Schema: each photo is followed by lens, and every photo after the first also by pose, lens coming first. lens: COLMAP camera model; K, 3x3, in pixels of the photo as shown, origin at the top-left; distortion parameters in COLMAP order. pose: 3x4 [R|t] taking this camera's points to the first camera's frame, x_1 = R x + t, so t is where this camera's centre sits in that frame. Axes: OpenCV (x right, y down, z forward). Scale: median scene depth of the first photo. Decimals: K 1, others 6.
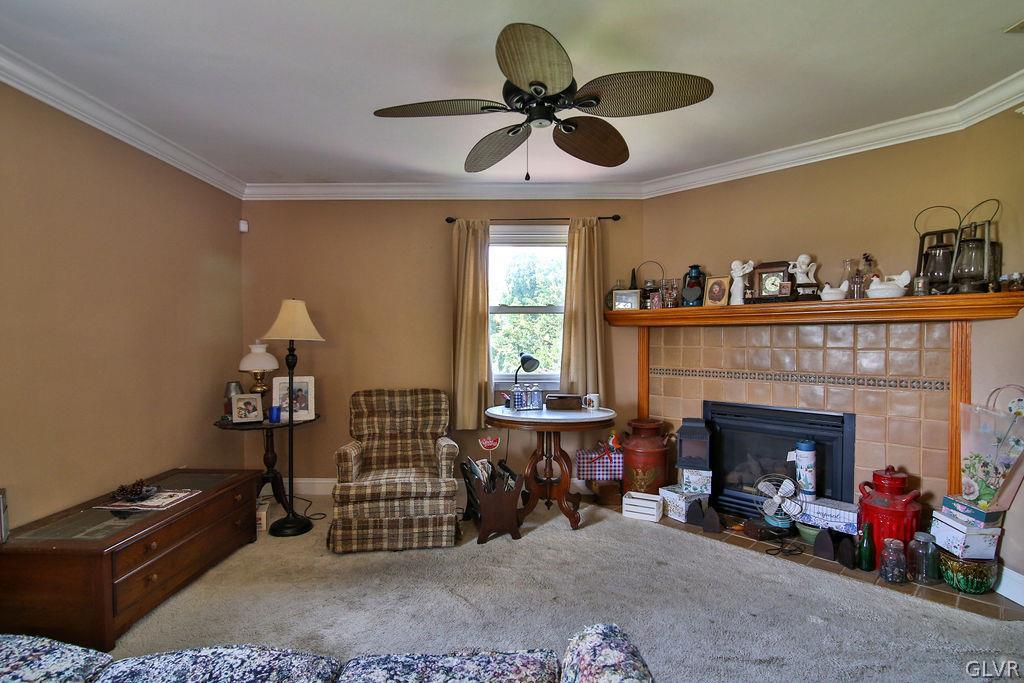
lens RADIAL K [[498.4, 0, 514.7], [0, 498.4, 345.3], [0, 0, 1]] dist [-0.003603, 0.000101]
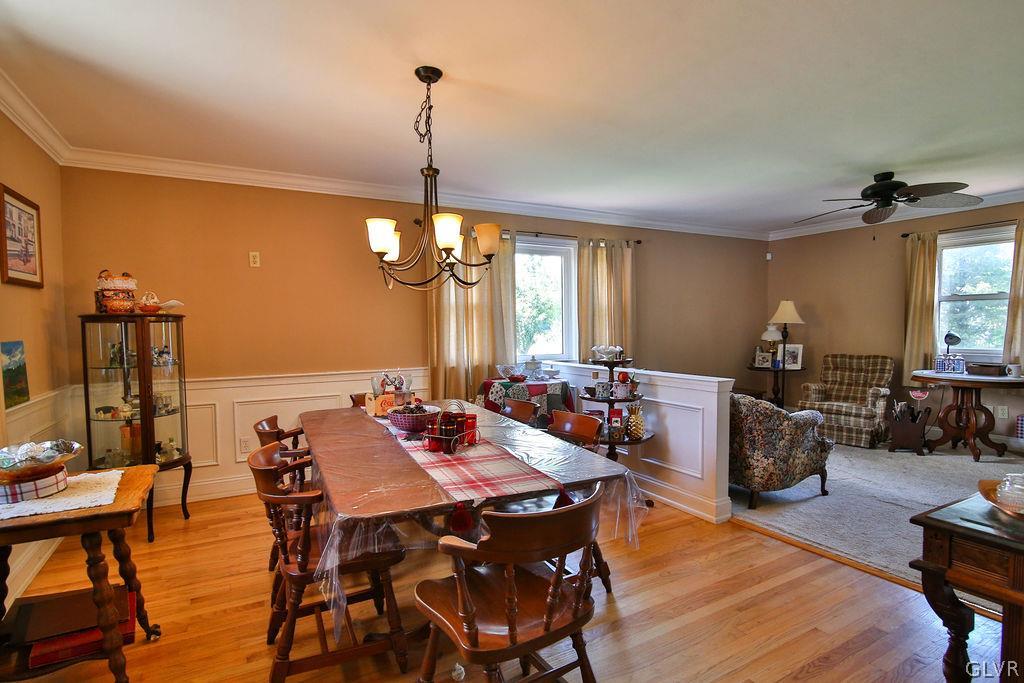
lens RADIAL K [[498.4, 0, 513.4], [0, 498.4, 346.4], [0, 0, 1]] dist [-0.003603, 0.000101]
pose [[0.476518, 0.032305, -0.878571, 0.623592], [0.000063, 0.999323, 0.036779, 0.006967], [0.879164, -0.017582, 0.476194, -0.671973]]
